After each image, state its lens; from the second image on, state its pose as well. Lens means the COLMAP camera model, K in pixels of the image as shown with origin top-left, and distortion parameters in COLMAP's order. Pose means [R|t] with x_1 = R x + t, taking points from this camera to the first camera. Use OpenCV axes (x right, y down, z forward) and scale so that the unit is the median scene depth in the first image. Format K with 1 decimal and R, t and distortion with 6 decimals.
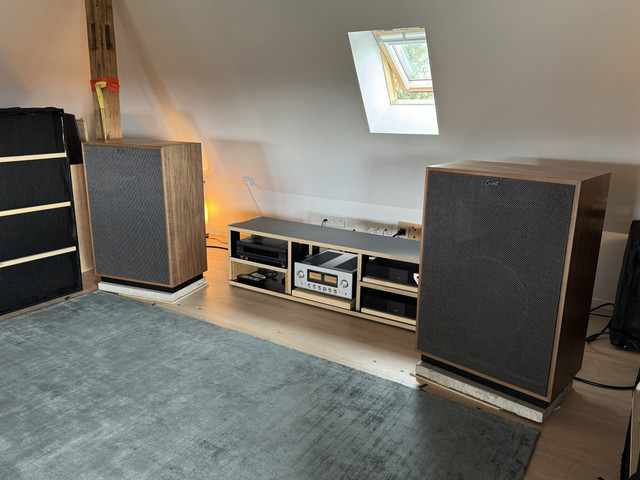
lens RADIAL K [[514.2, 0, 318.2], [0, 514.2, 240.8], [0, 0, 1]] dist [0.058464, -0.023718]
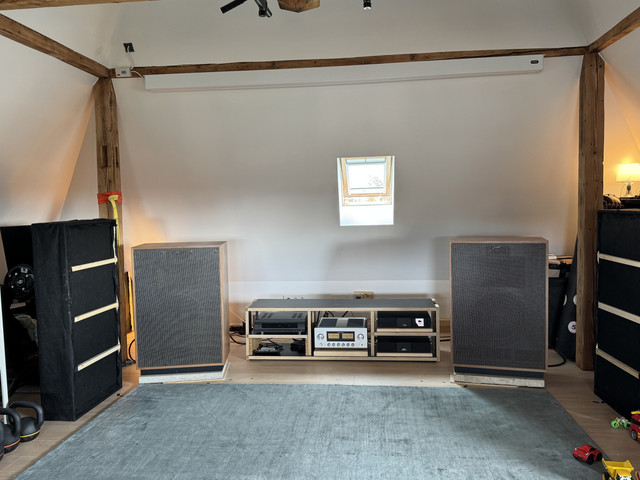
lens RADIAL K [[514.2, 0, 319.8], [0, 514.2, 236.7], [0, 0, 1]] dist [0.058464, -0.023718]
pose [[0.892290, -0.060545, 0.447384, -0.600845], [0.146475, 0.976184, -0.160032, 0.027864], [-0.427039, 0.208325, 0.879908, -0.166320]]
